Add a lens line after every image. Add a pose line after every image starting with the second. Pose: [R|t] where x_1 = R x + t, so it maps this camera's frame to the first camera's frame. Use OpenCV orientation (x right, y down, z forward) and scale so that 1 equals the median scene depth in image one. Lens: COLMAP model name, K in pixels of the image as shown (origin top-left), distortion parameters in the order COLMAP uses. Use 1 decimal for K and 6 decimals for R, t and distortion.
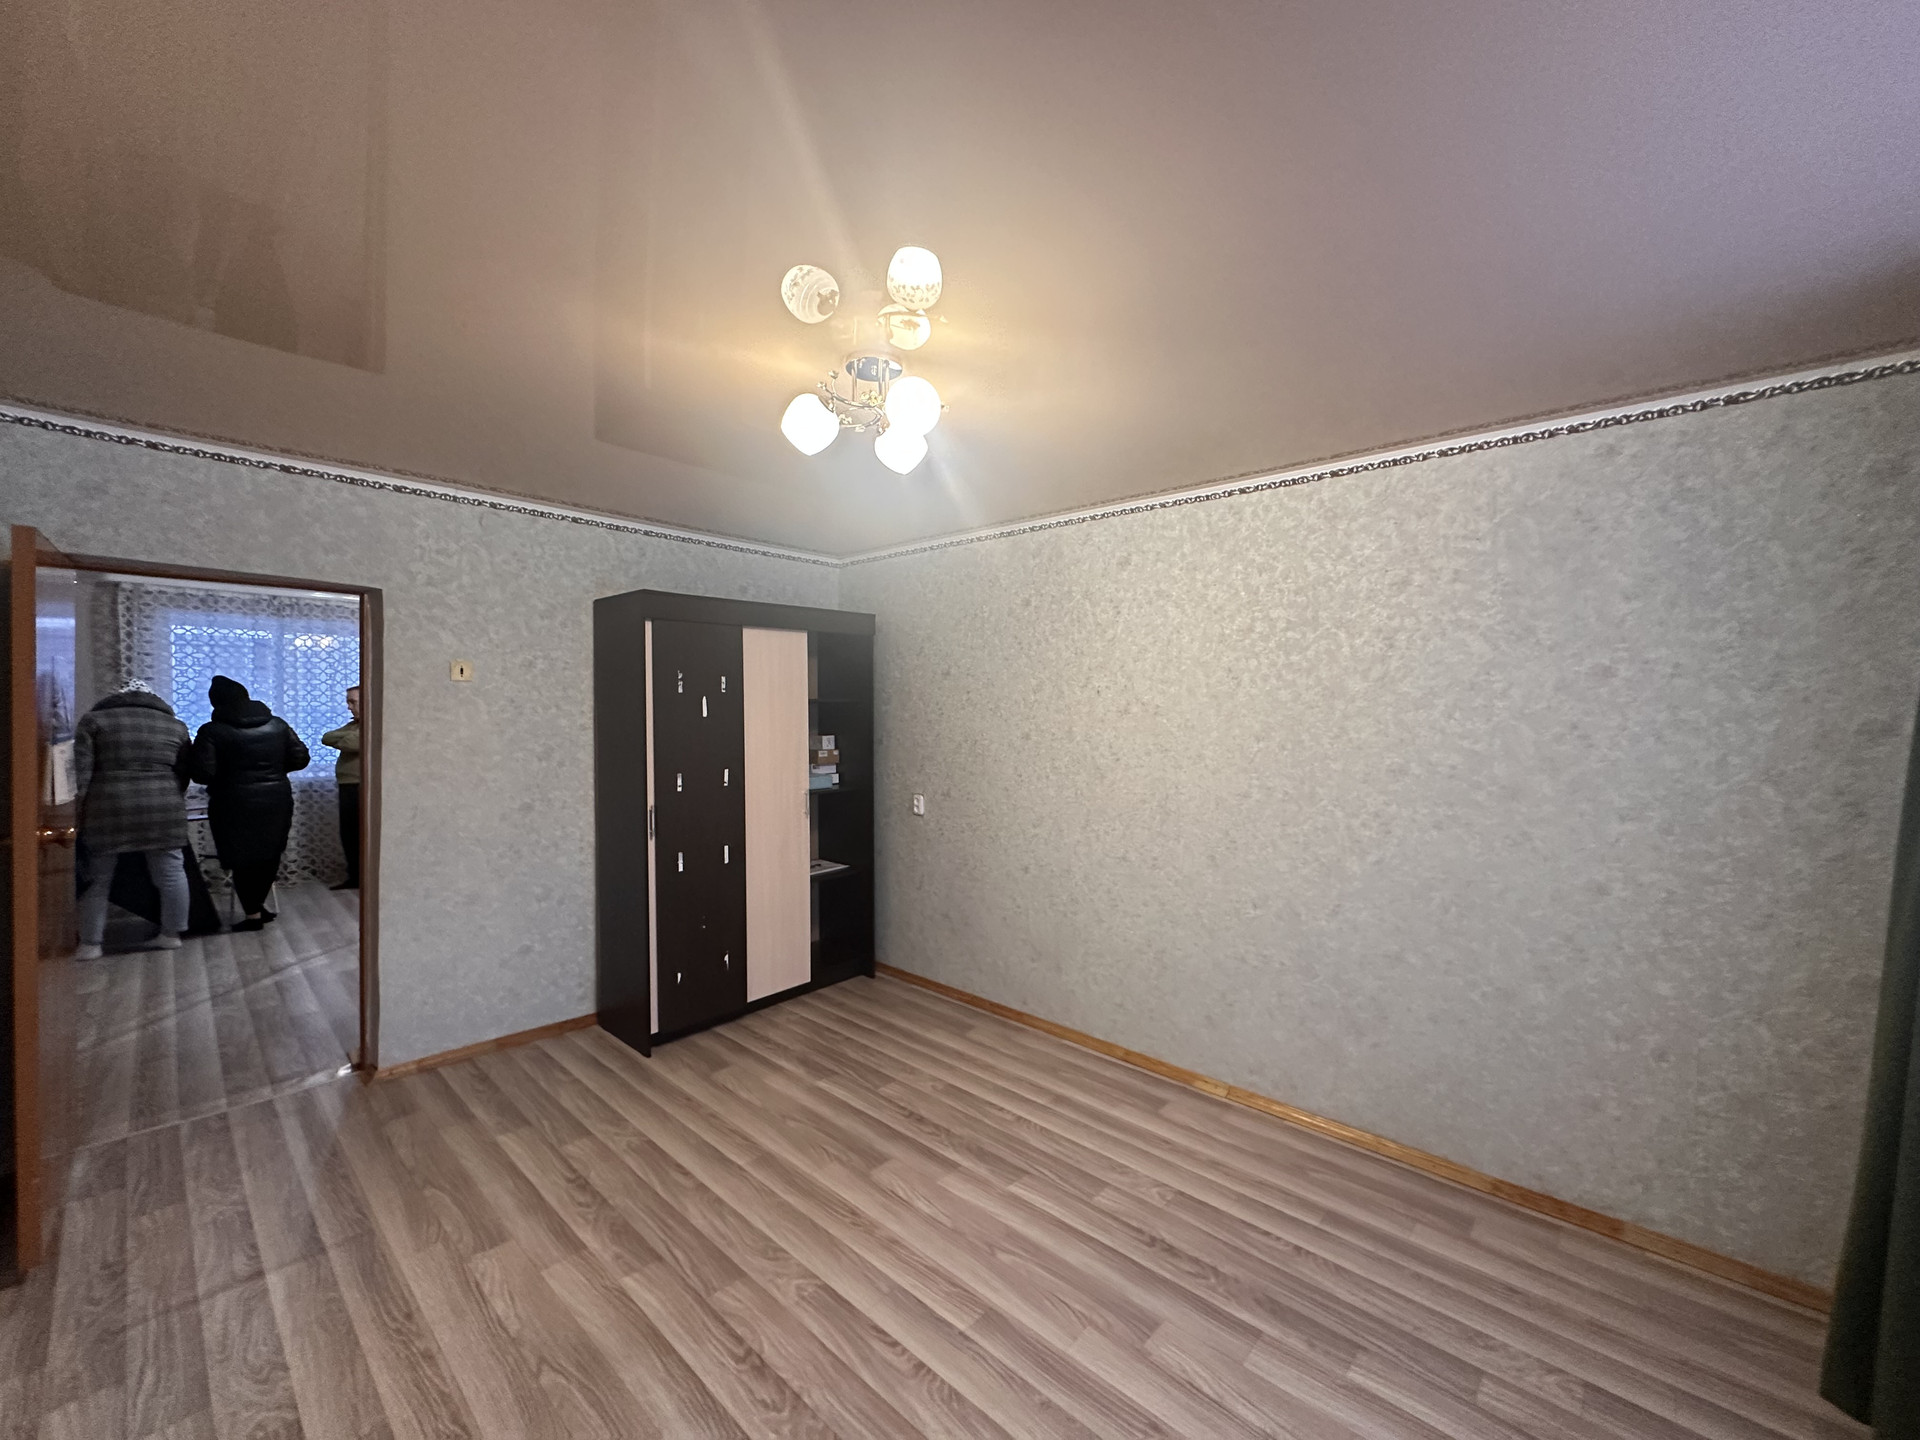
lens RADIAL K [[765.5, 0, 963.1], [0, 765.5, 701.6], [0, 0, 1]] dist [-0.001788, 0.000419]
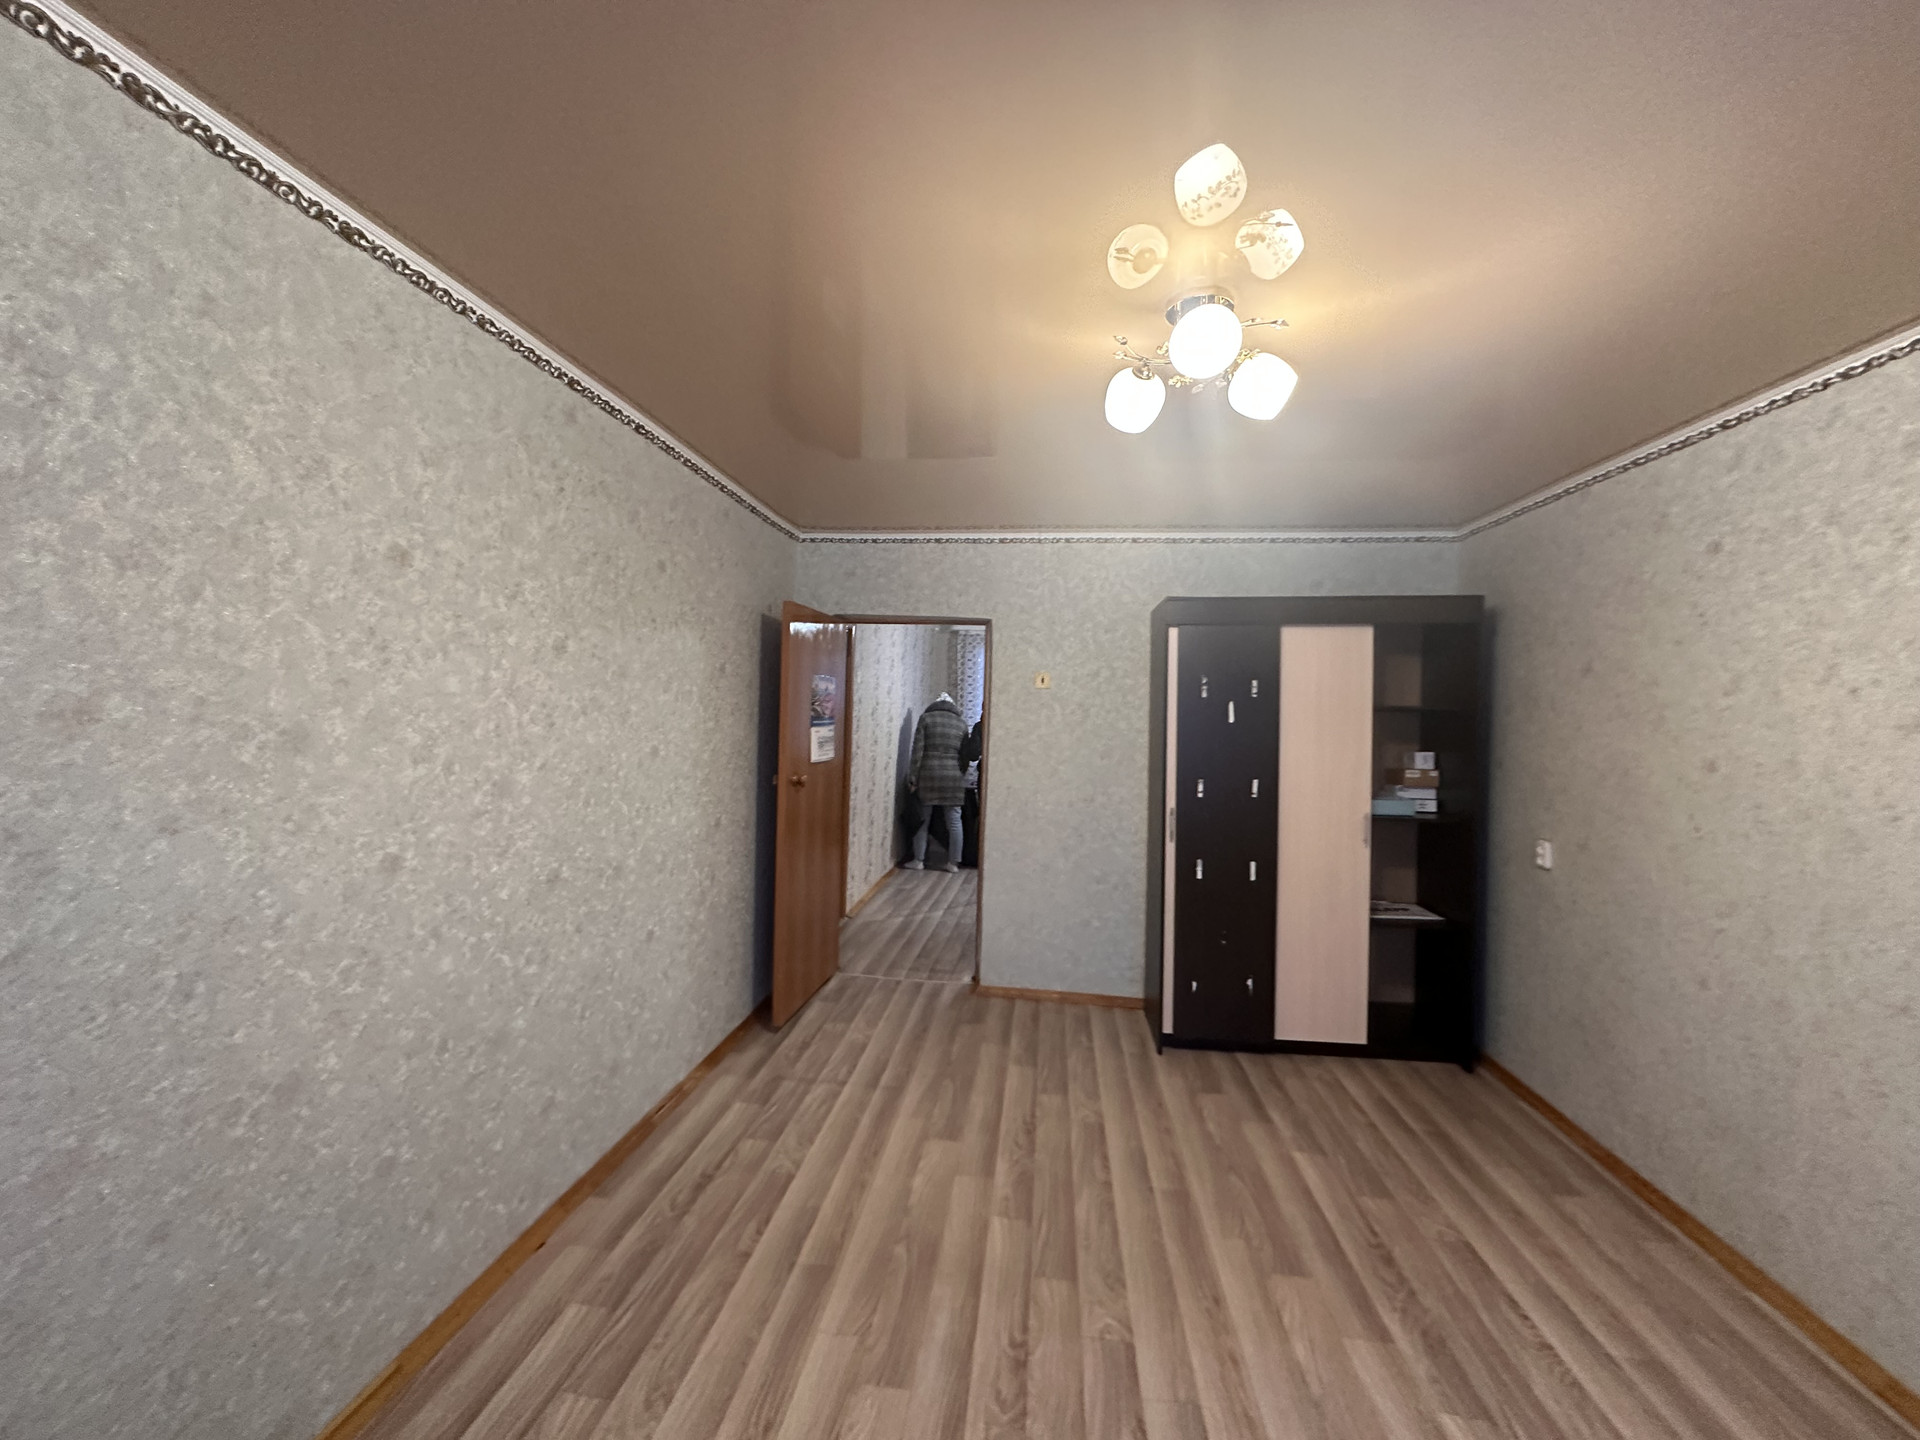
lens RADIAL K [[765.5, 0, 955.9], [0, 765.5, 706.1], [0, 0, 1]] dist [-0.001788, 0.000419]
pose [[0.587928, 0.002591, -0.808909, 0.242207], [-0.014013, 0.999877, -0.006982, 0.010940], [0.808792, 0.015441, 0.587892, 0.165076]]
